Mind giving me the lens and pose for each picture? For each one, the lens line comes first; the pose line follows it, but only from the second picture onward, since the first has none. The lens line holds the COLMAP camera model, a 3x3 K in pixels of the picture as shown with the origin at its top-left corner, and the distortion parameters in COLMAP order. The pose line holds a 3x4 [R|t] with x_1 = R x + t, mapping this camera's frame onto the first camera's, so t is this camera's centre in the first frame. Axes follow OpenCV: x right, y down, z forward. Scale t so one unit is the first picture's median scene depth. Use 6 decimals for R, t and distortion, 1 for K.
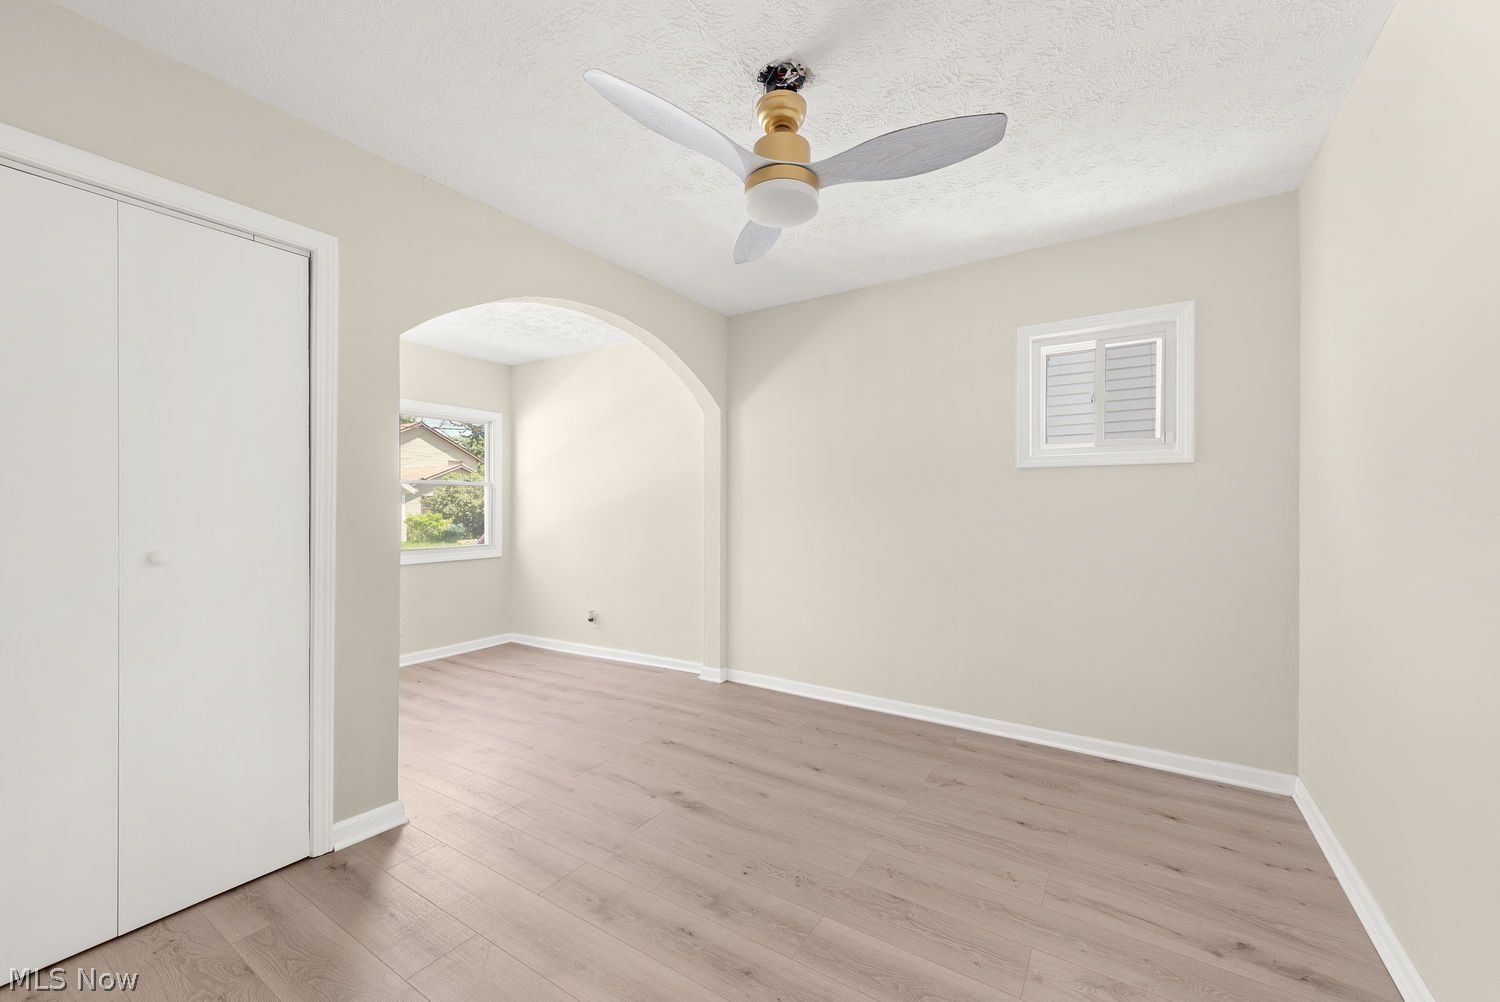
lens RADIAL K [[596.5, 0, 750.7], [0, 596.5, 505.6], [0, 0, 1]] dist [-0.000858, -0.000051]
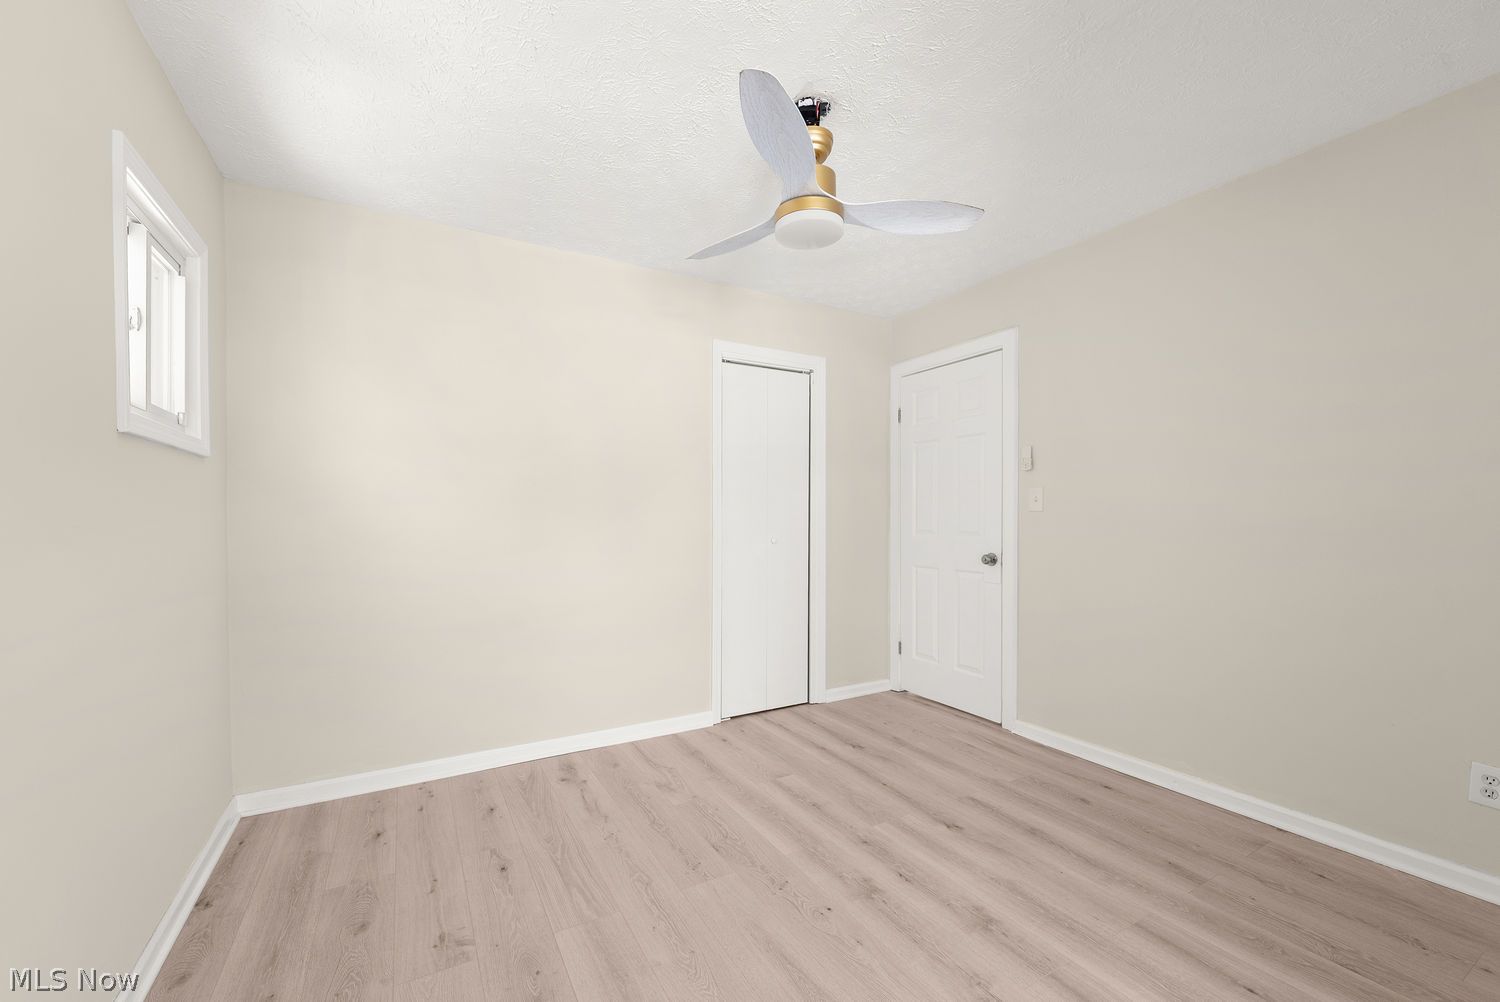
lens RADIAL K [[596.5, 0, 750.1], [0, 596.5, 509.8], [0, 0, 1]] dist [-0.000858, -0.000051]
pose [[-0.891198, 0.007928, 0.453545, -0.305985], [0.002837, 0.999925, -0.011904, 0.010764], [-0.453605, -0.009322, -0.891154, 1.785243]]
